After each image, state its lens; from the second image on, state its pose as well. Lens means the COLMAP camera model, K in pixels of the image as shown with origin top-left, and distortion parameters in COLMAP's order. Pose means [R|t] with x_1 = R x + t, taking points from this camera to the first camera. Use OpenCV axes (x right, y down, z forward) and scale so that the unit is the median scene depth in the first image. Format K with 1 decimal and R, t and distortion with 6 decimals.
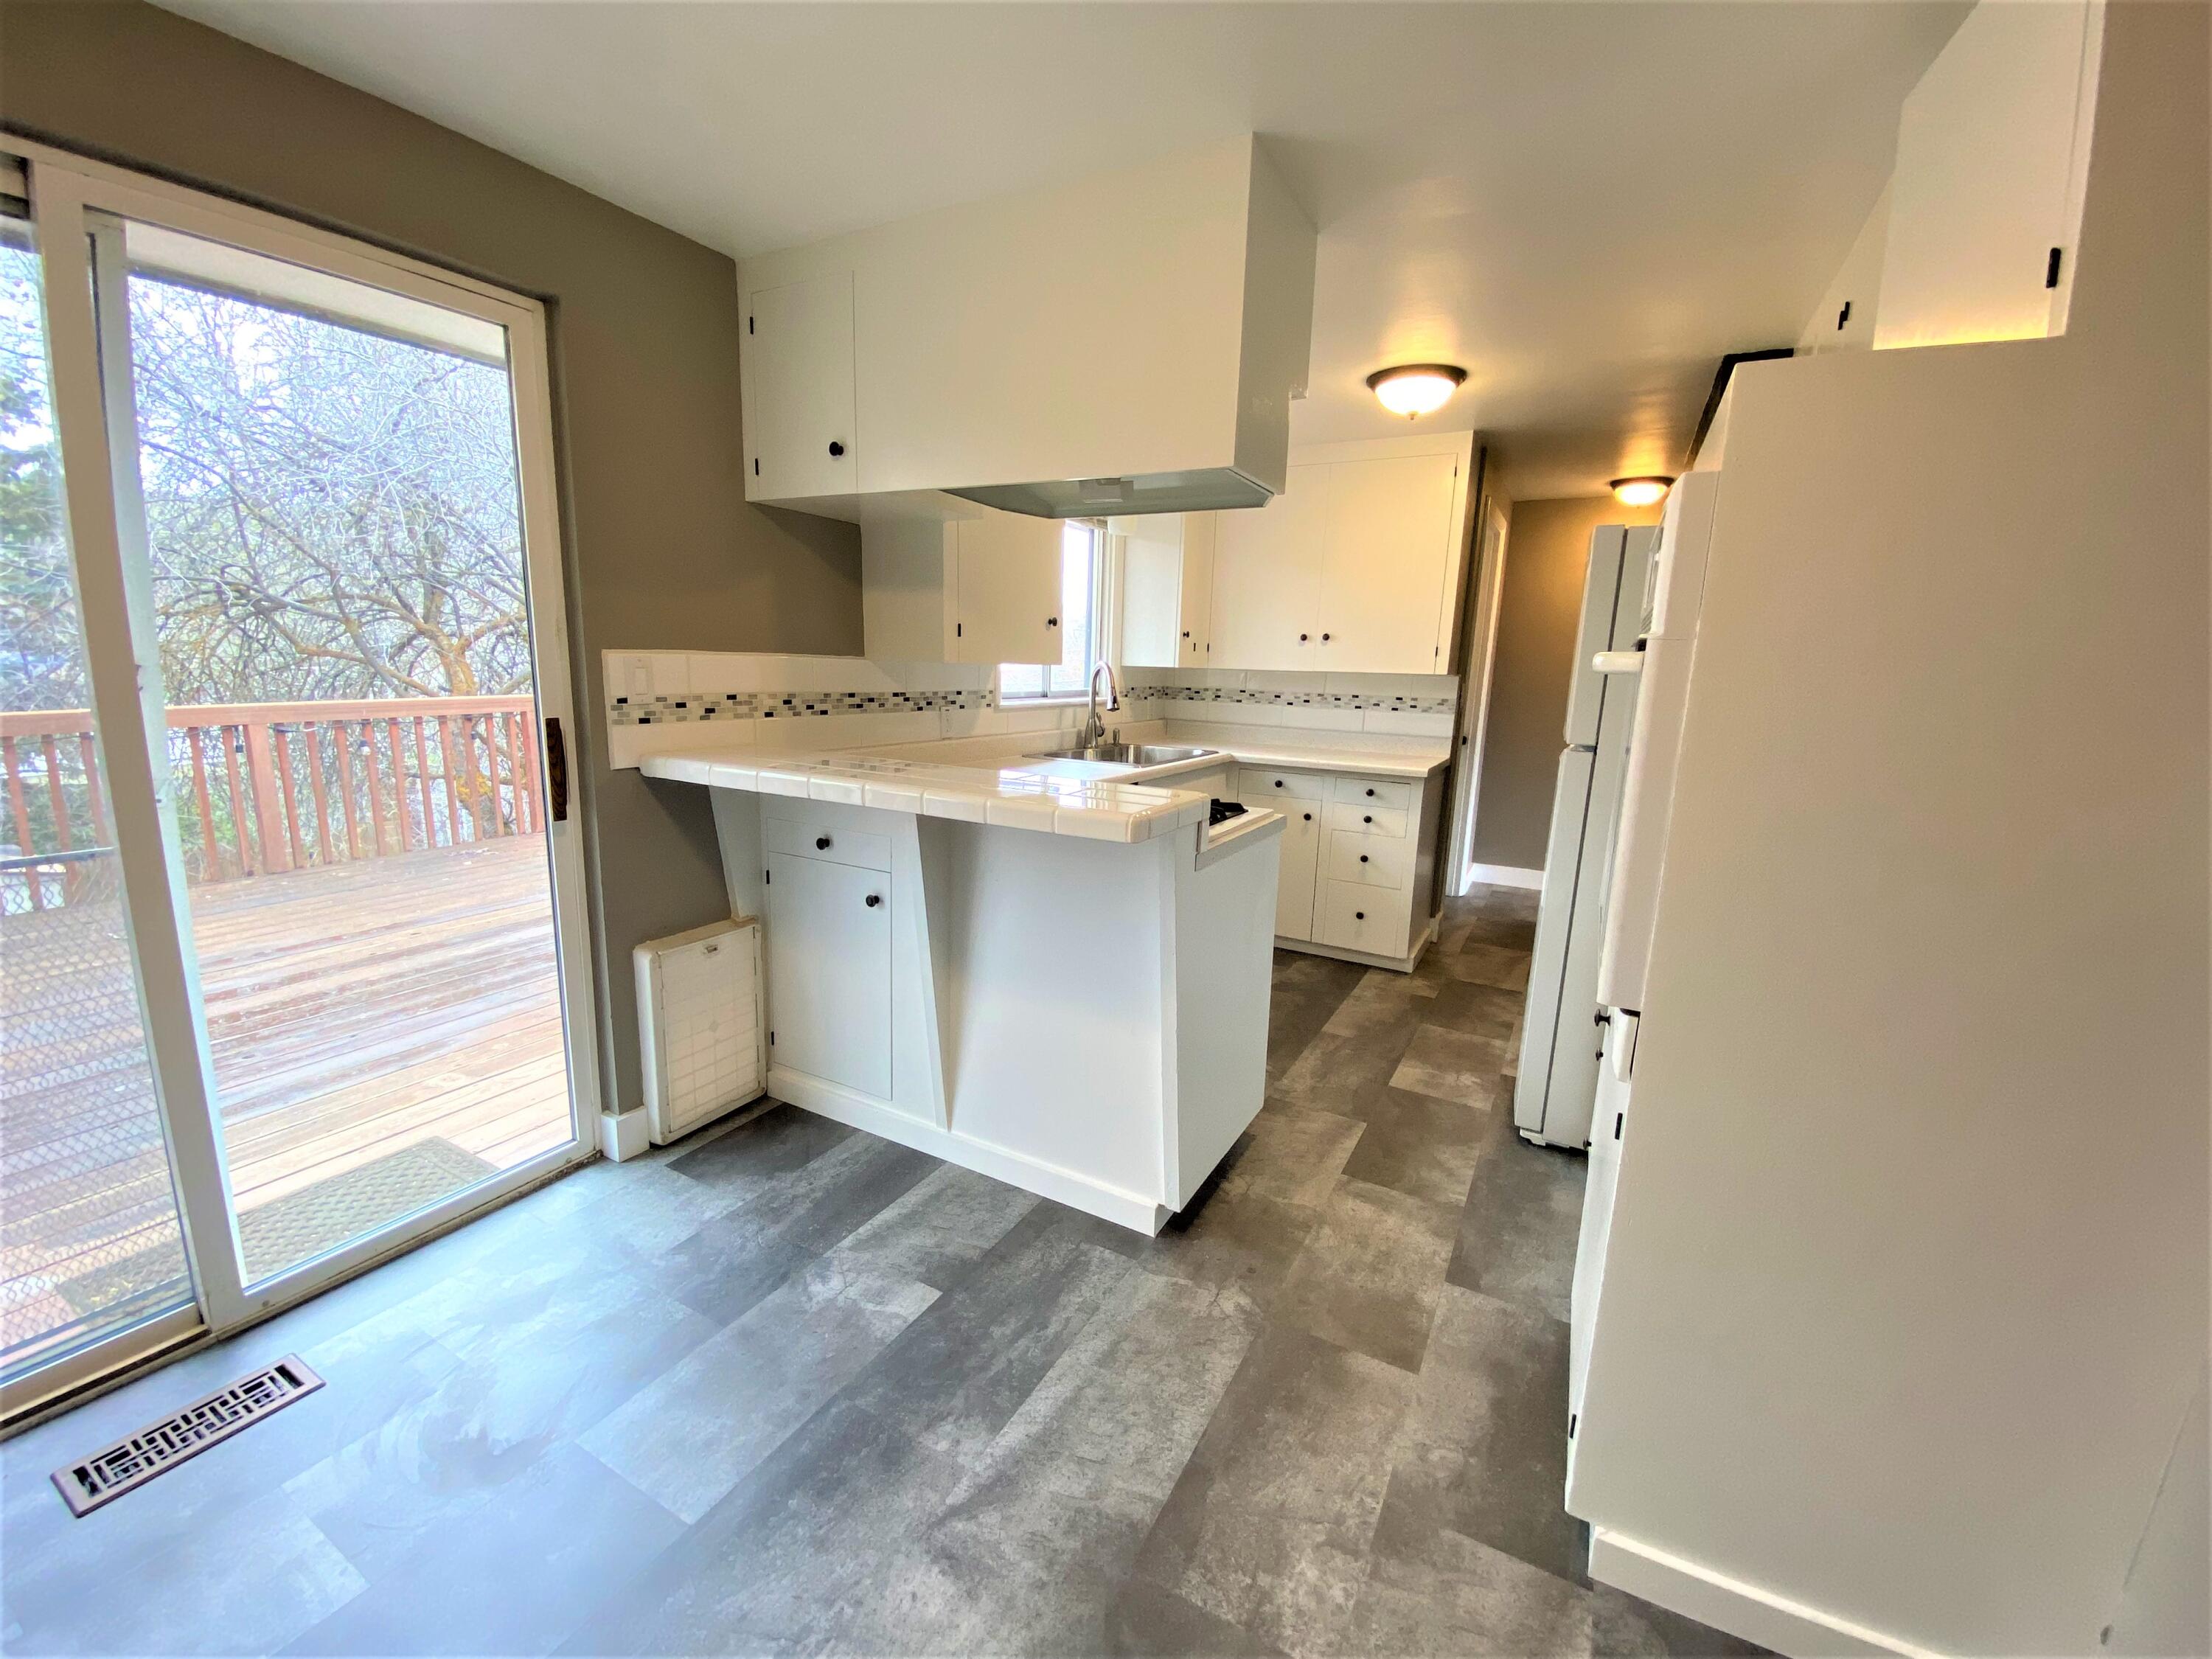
lens RADIAL K [[896.6, 0, 1101.8], [0, 896.6, 828.1], [0, 0, 1]] dist [0.059350, -0.041389]
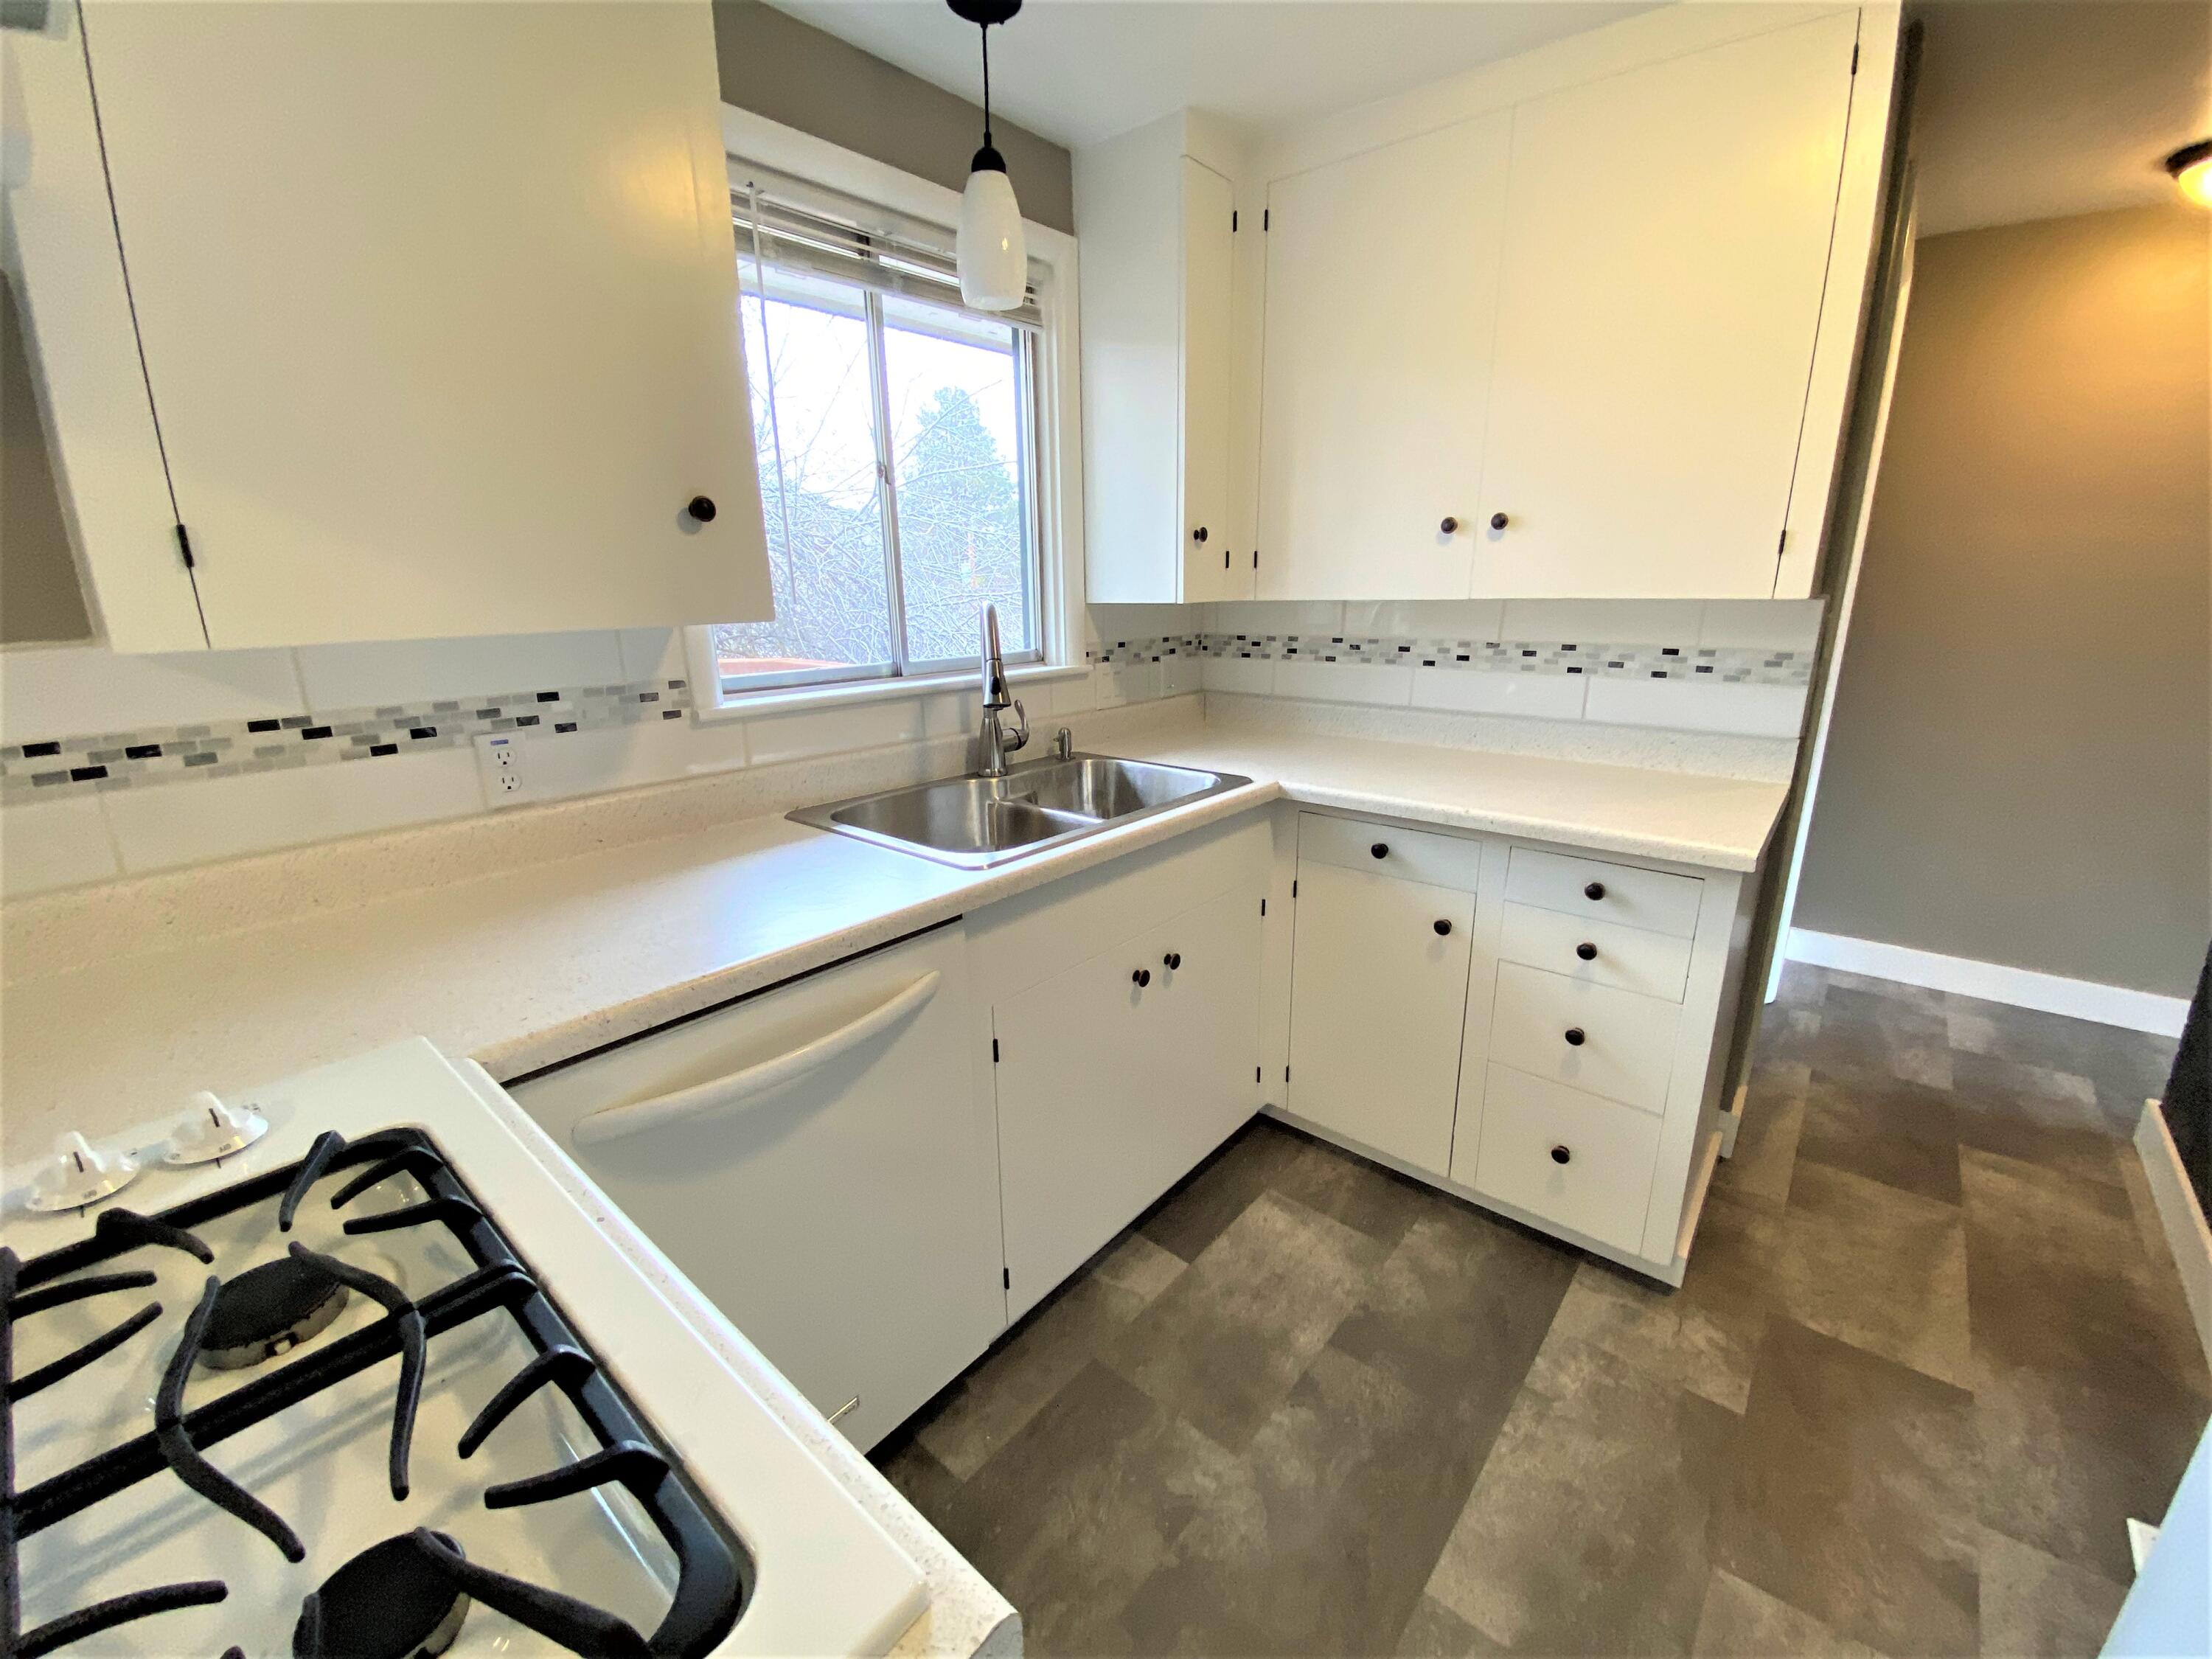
lens RADIAL K [[898.7, 0, 1101.0], [0, 898.7, 822.0], [0, 0, 1]] dist [0.001566, -0.014665]
pose [[0.976793, 0.008551, -0.214014, 0.254188], [0.007211, 0.997323, 0.072761, -0.161600], [0.214063, -0.072615, 0.974117, 0.854723]]
